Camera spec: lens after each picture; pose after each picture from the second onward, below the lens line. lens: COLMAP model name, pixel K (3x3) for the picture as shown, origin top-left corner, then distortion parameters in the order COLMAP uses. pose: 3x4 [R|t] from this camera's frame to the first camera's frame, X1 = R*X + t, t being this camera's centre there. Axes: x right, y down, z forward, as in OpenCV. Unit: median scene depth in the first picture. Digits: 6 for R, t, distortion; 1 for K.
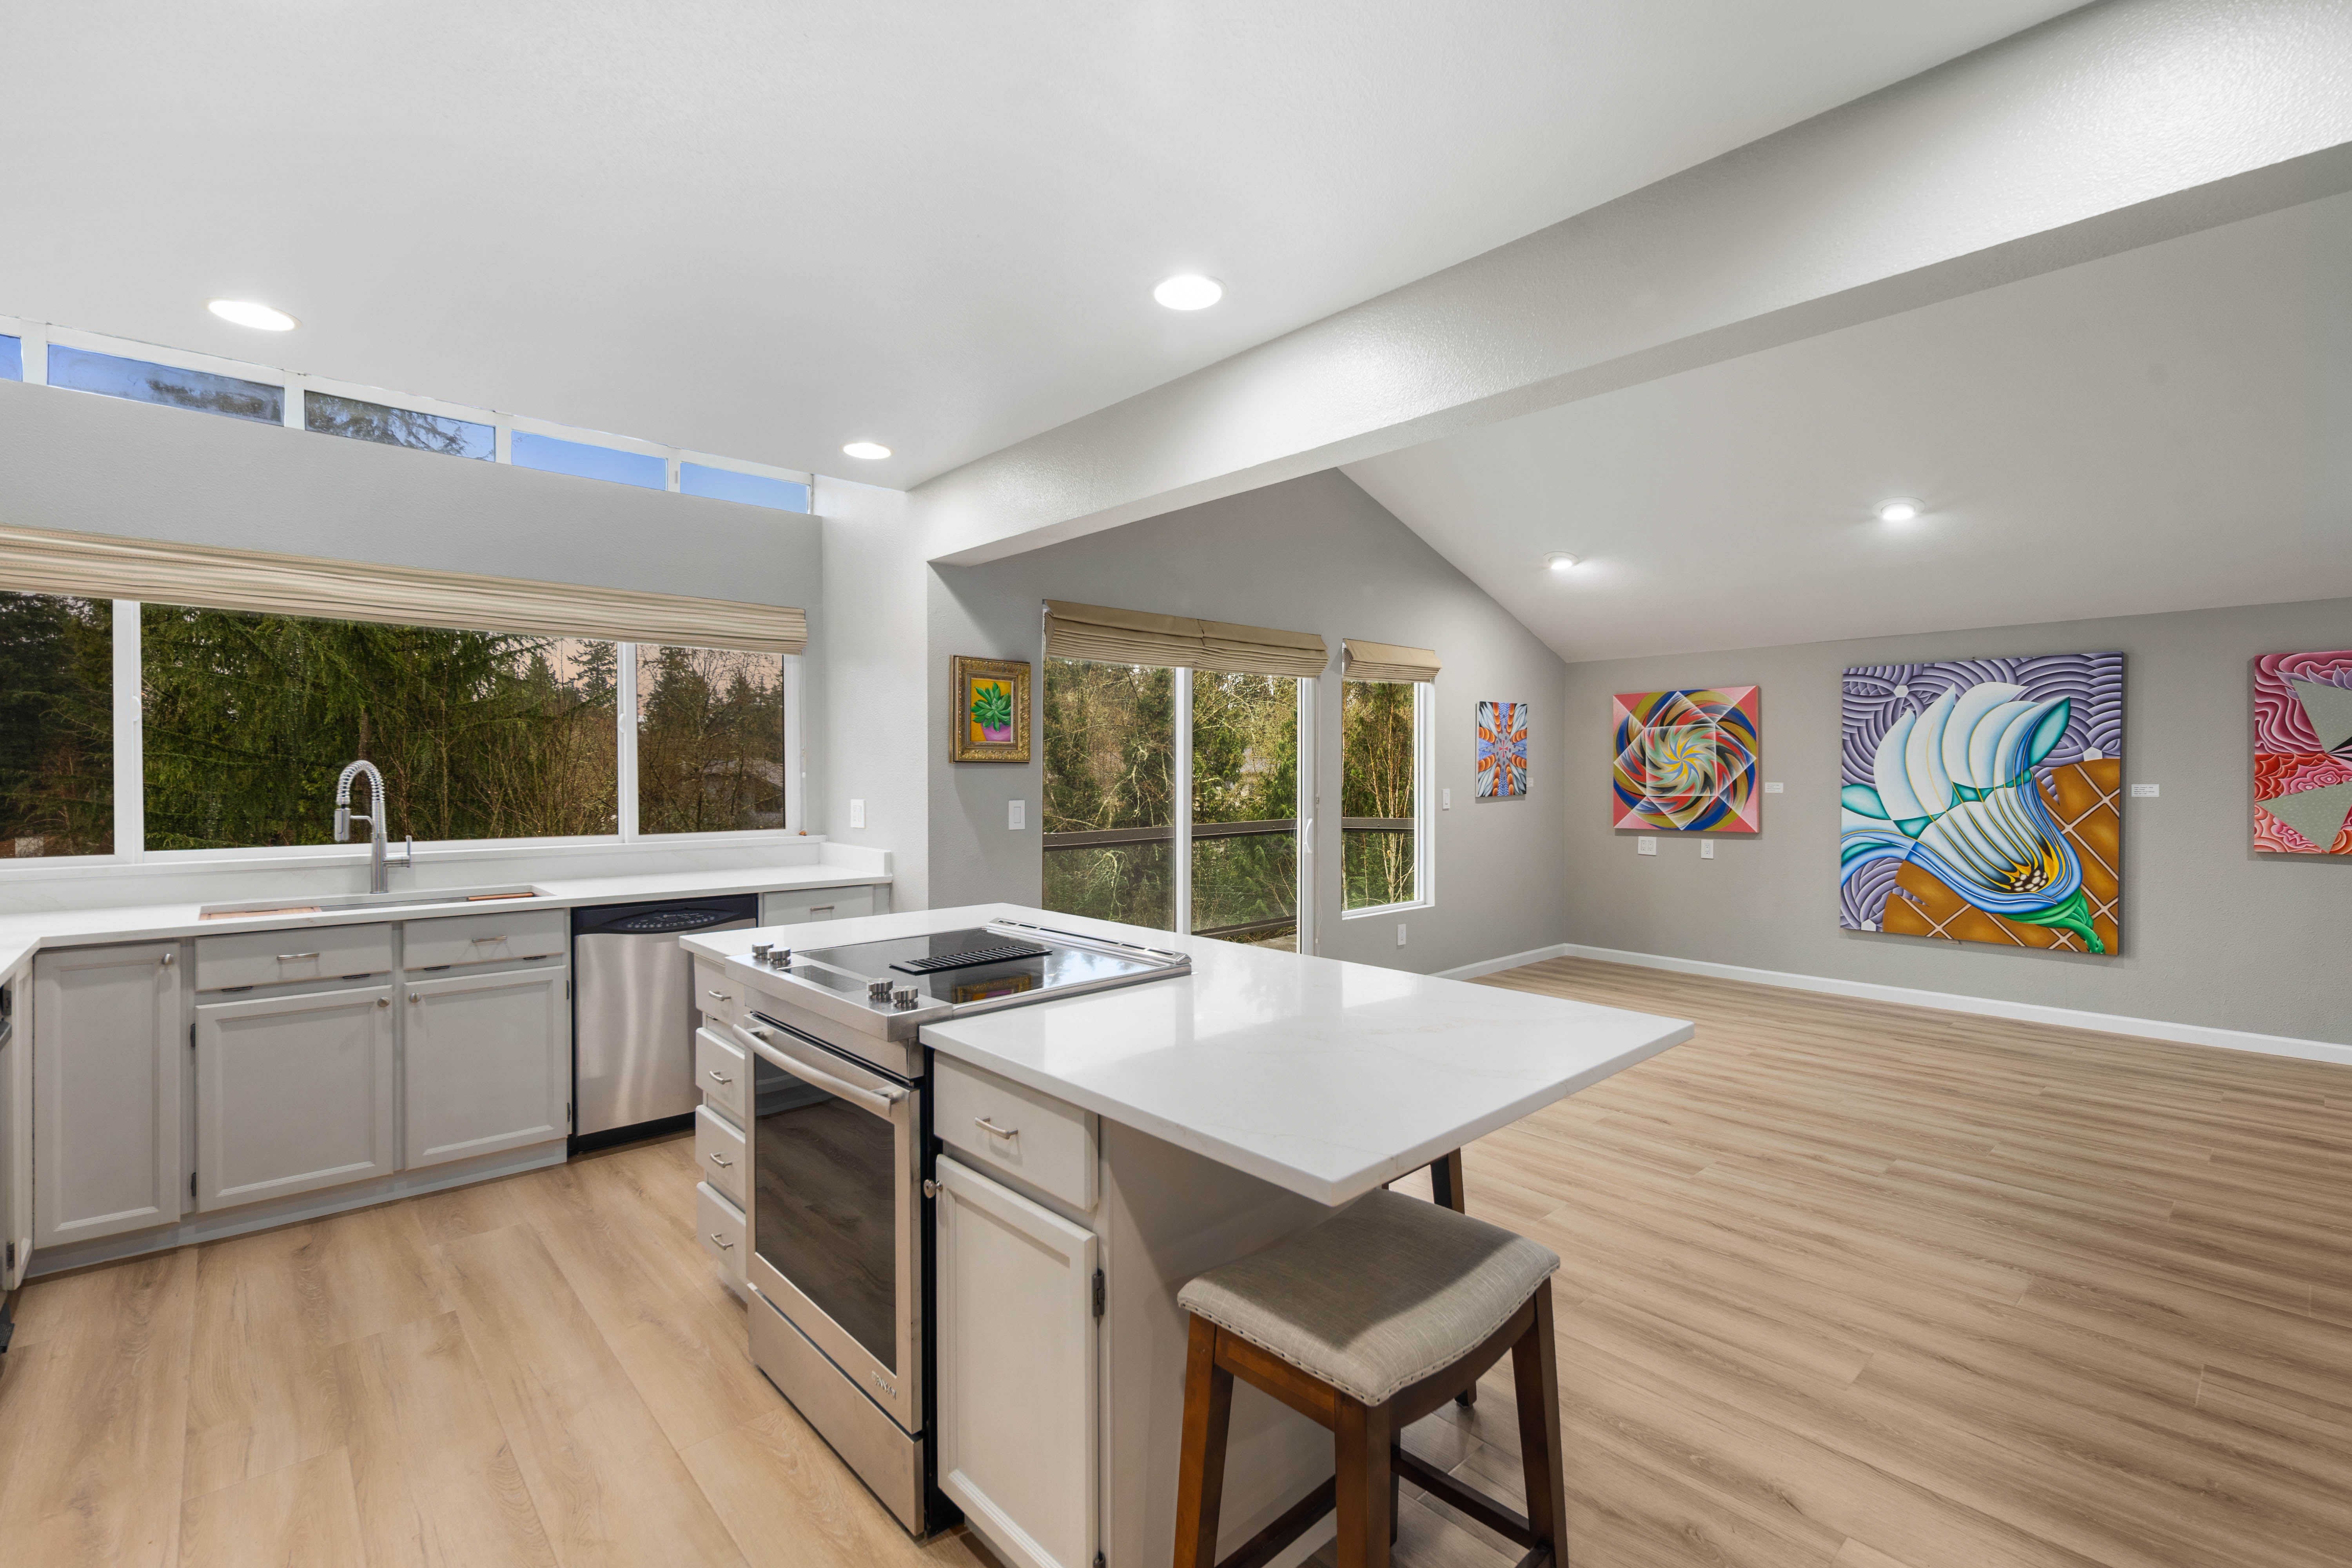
lens RADIAL K [[1045.4, 0, 1198.3], [0, 1045.4, 777.6], [0, 0, 1]] dist [-0.001738, -0.000181]
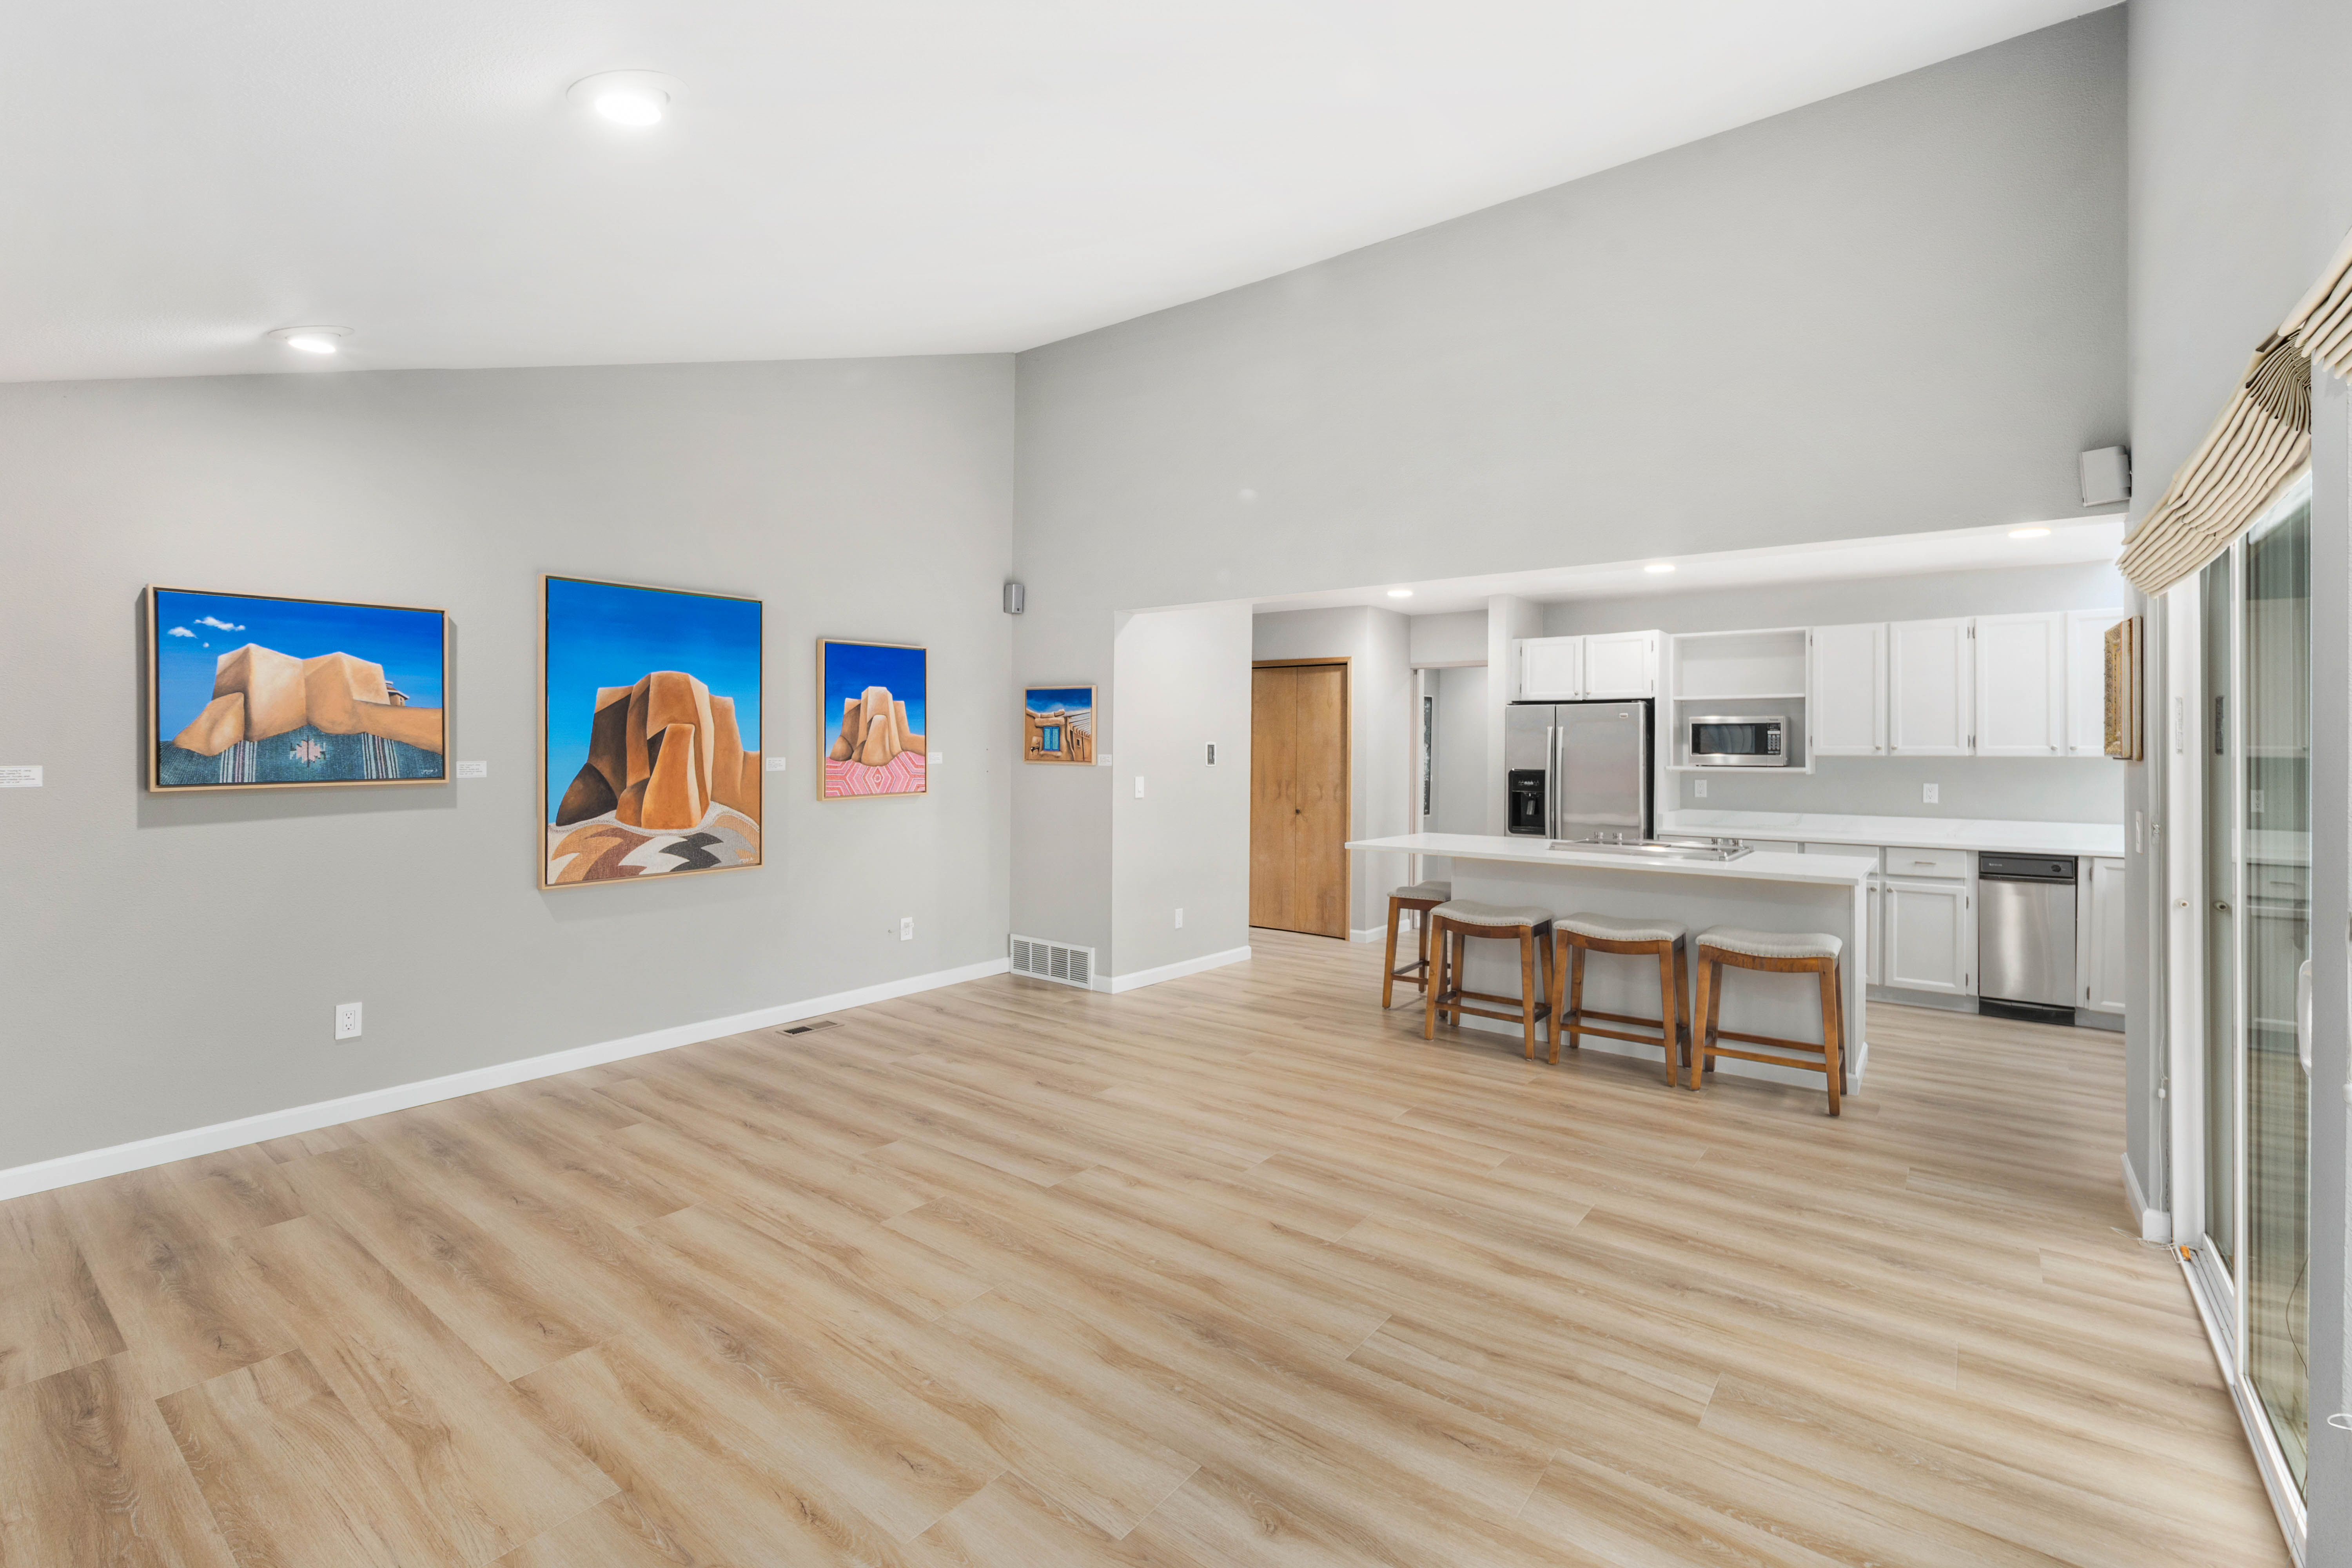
lens RADIAL K [[1043.8, 0, 1173.1], [0, 1043.8, 746.8], [0, 0, 1]] dist [0.001878, -0.000161]
pose [[-0.987961, -0.009016, -0.154442, 0.710553], [-0.009285, 0.999956, 0.001021, -0.020352], [0.154426, 0.002442, -0.988001, 1.927325]]
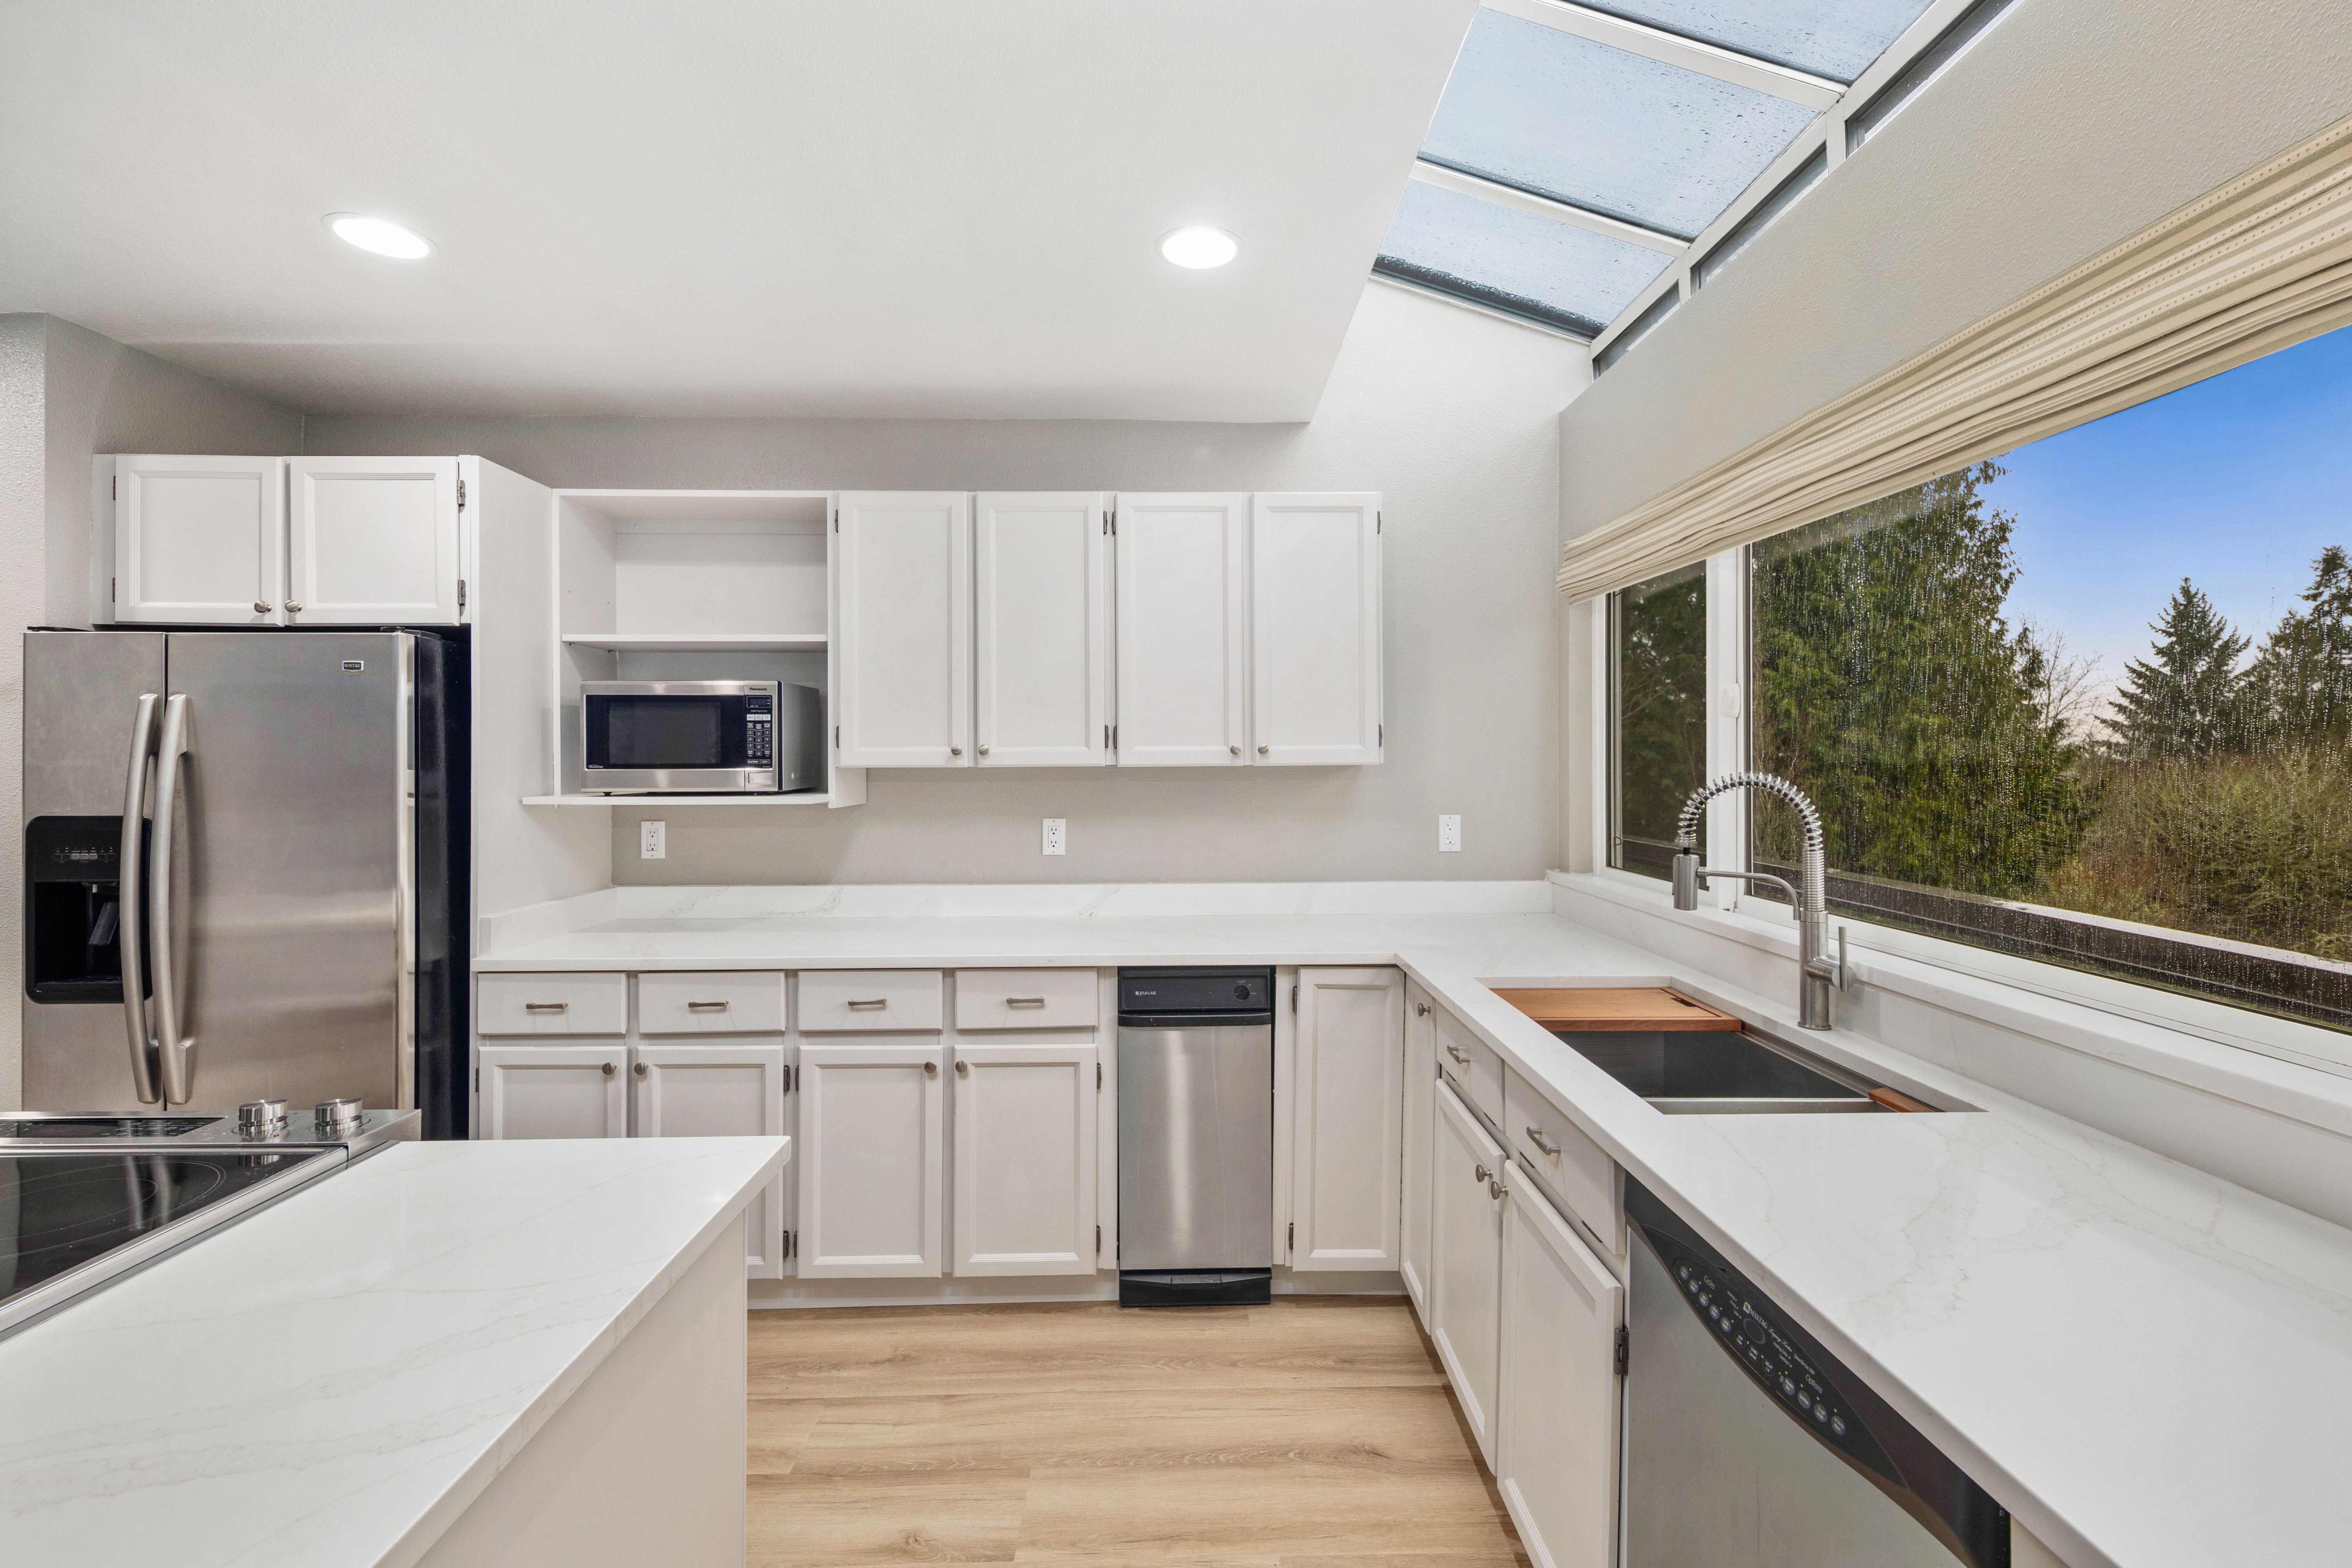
lens RADIAL K [[1022.7, 0, 1194.7], [0, 1022.7, 757.1], [0, 0, 1]] dist [0.001516, 0.000069]
pose [[-0.665950, -0.003047, -0.745990, -0.198234], [-0.004295, 0.999991, -0.000250, -0.023057], [0.745984, 0.003037, -0.665957, 1.110459]]
